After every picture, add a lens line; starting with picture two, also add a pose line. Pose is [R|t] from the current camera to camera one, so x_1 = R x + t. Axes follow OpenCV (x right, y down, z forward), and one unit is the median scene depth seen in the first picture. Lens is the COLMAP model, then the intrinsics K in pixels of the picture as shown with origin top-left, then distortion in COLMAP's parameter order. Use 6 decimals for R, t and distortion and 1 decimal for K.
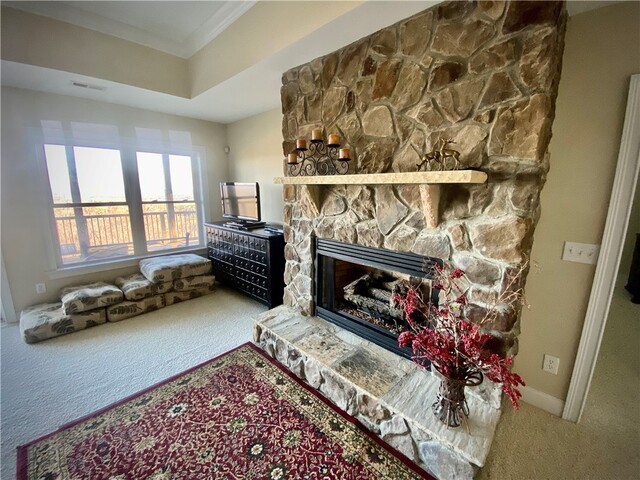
lens RADIAL K [[259.3, 0, 322.3], [0, 259.3, 236.7], [0, 0, 1]] dist [-0.002638, 0.000077]
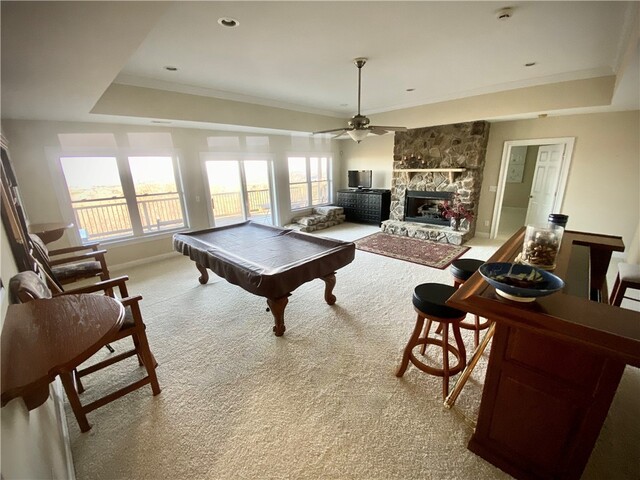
lens RADIAL K [[259.3, 0, 316.9], [0, 259.3, 240.6], [0, 0, 1]] dist [-0.002638, 0.000077]
pose [[0.998708, -0.033990, -0.037767, -1.185499], [0.037615, 0.994292, 0.099838, 0.287990], [0.034158, -0.101130, 0.994287, -2.418749]]
